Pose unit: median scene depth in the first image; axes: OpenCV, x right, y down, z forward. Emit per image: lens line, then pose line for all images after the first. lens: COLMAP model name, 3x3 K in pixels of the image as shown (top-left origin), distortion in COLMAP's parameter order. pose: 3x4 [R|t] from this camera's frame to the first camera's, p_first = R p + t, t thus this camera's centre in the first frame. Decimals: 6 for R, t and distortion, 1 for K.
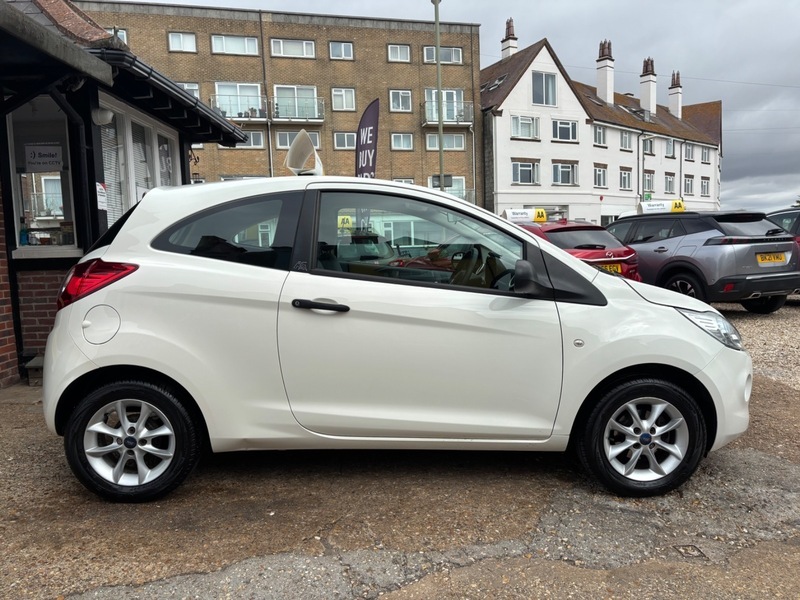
lens RADIAL K [[603.2, 0, 399.0], [0, 603.2, 307.1], [0, 0, 1]] dist [0.048952, -0.052084]
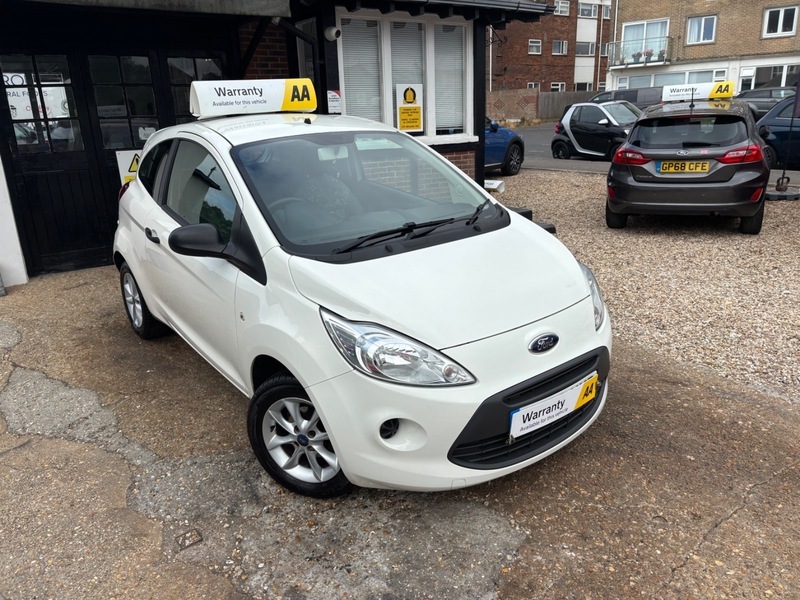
lens RADIAL K [[603.2, 0, 402.9], [0, 603.2, 298.2], [0, 0, 1]] dist [0.048952, -0.052084]
pose [[0.586046, 0.246505, -0.771871, 0.855524], [-0.055980, 0.962642, 0.264927, -0.173280], [0.808342, -0.112050, 0.577952, 0.464496]]
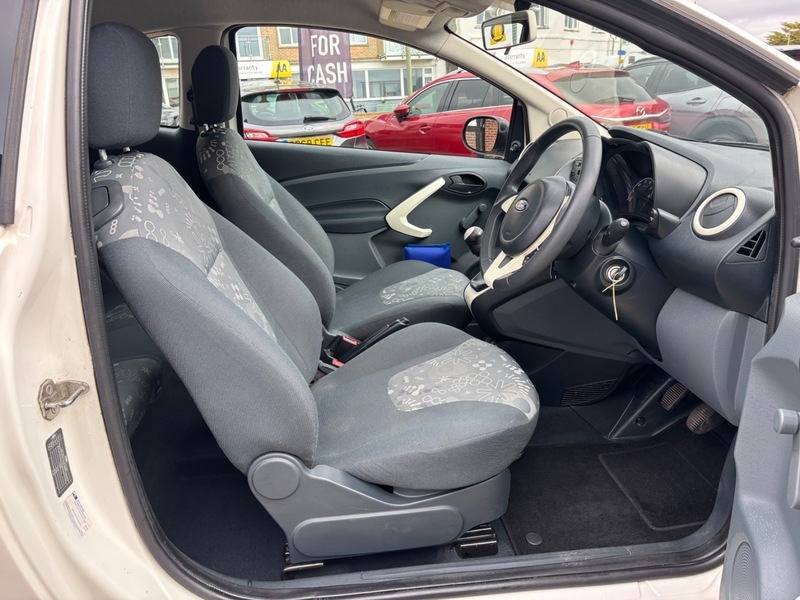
lens RADIAL K [[612.4, 0, 412.9], [0, 612.4, 293.0], [0, 0, 1]] dist [-0.012999, -0.003013]
pose [[0.995439, -0.042703, 0.085313, -0.011795], [0.024250, 0.978116, 0.206644, -0.059456], [-0.092270, -0.203632, 0.974690, 0.501542]]
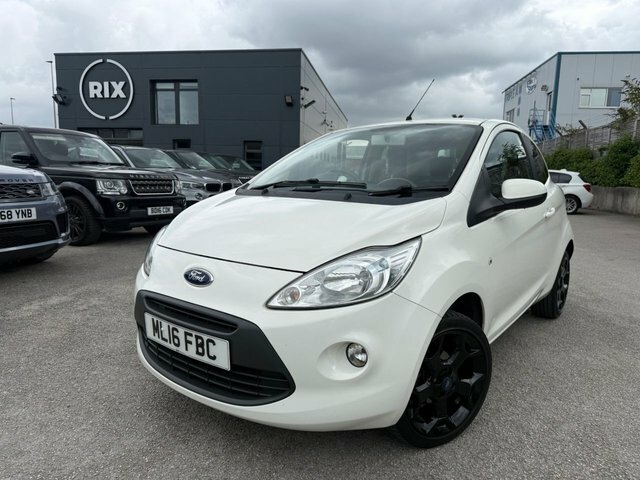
lens RADIAL K [[465.6, 0, 321.1], [0, 465.6, 236.0], [0, 0, 1]] dist [0.021648, -0.028240]
pose [[-0.644195, 0.079759, -0.760692, 0.752837], [-0.113115, 0.973677, 0.197883, -0.122912], [0.756451, 0.213521, -0.618216, 1.322138]]
